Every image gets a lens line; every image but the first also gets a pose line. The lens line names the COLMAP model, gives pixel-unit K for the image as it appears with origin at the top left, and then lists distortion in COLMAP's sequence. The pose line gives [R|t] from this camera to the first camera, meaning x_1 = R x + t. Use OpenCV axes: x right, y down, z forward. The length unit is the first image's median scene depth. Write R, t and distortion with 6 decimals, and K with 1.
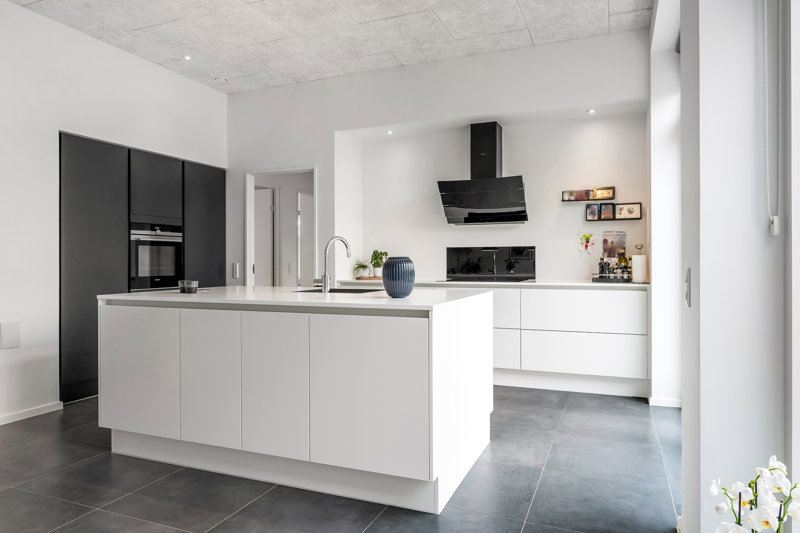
lens RADIAL K [[529.0, 0, 400.2], [0, 529.0, 256.2], [0, 0, 1]] dist [-0.002254, 0.001062]
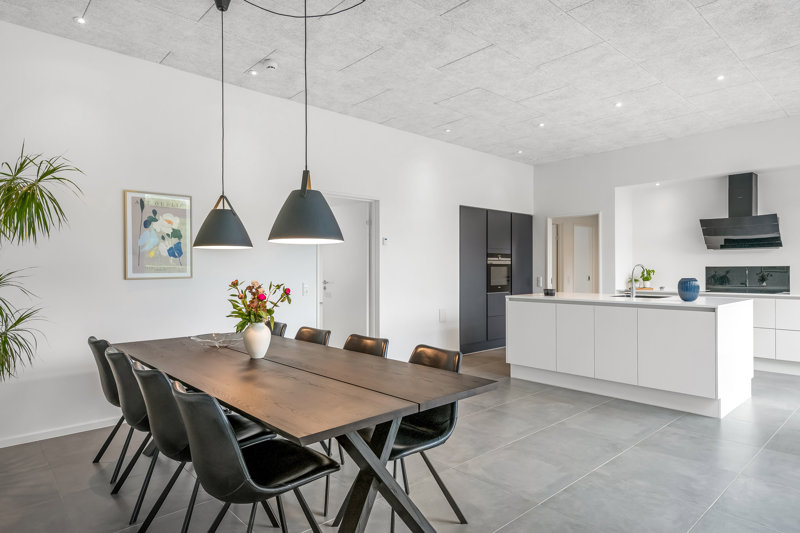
lens RADIAL K [[471.7, 0, 400.0], [0, 471.7, 266.5], [0, 0, 1]] dist [0.014753, -0.001024]
pose [[0.904017, -0.001371, -0.427495, -0.109533], [0.002476, 0.999995, 0.002029, -0.023647], [0.427490, -0.002893, 0.904015, -0.465333]]
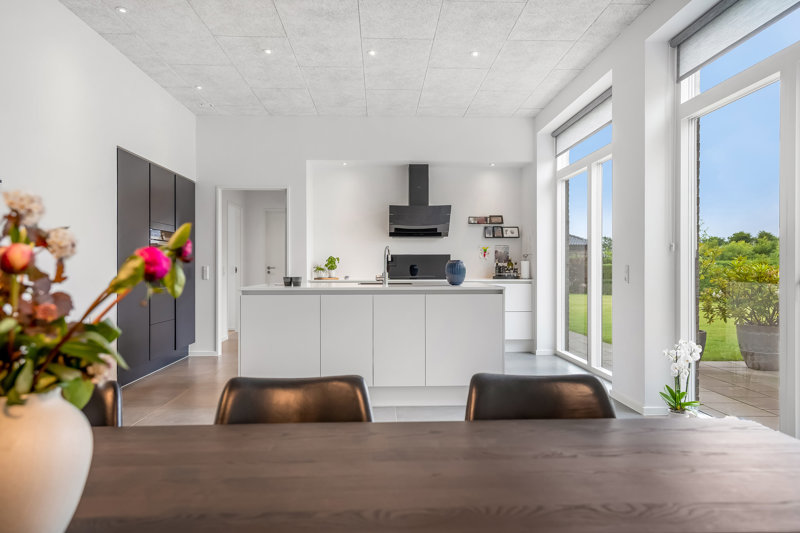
lens RADIAL K [[512.7, 0, 400.0], [0, 512.7, 266.5], [0, 0, 1]] dist [0.005013, 0.000502]
pose [[0.909766, 0.003220, 0.415110, -0.452619], [-0.005076, 0.999981, 0.003366, 0.009548], [-0.415091, -0.005169, 0.909765, -0.198912]]
